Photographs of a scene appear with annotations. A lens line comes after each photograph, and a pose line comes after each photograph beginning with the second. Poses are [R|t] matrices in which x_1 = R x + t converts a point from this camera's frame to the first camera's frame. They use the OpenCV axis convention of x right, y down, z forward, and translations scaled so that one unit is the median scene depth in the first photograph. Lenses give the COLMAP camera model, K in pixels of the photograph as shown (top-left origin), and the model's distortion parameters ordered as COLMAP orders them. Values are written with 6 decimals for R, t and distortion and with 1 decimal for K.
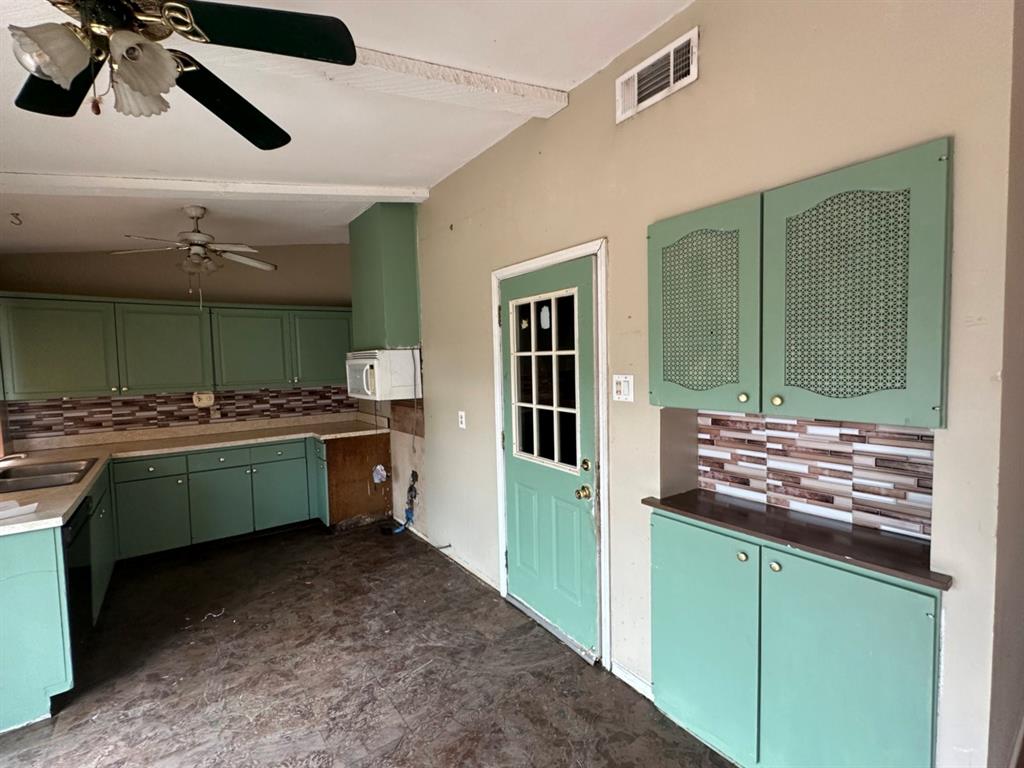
lens RADIAL K [[447.3, 0, 509.2], [0, 447.3, 384.5], [0, 0, 1]] dist [0.006975, 0.000211]
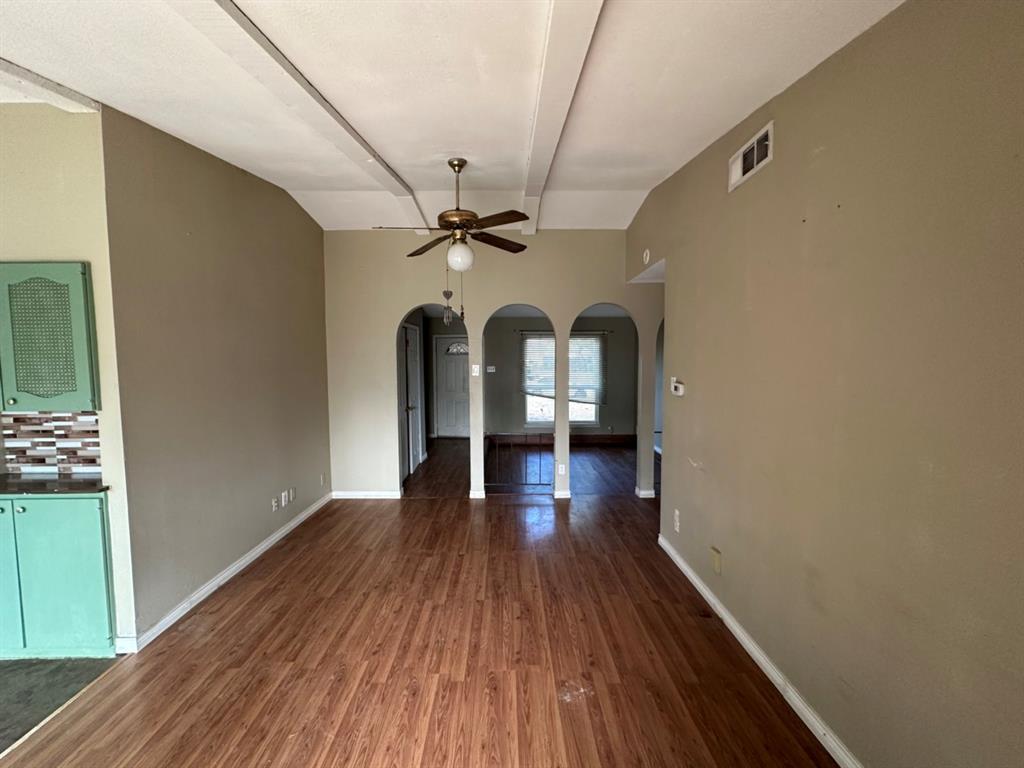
lens RADIAL K [[407.9, 0, 508.0], [0, 407.9, 385.1], [0, 0, 1]] dist [-0.000411, 0.000032]
pose [[0.603907, -0.031417, 0.796435, 0.410250], [0.036882, 0.999254, 0.011451, 0.021501], [-0.796201, 0.022459, 0.604615, -0.952609]]
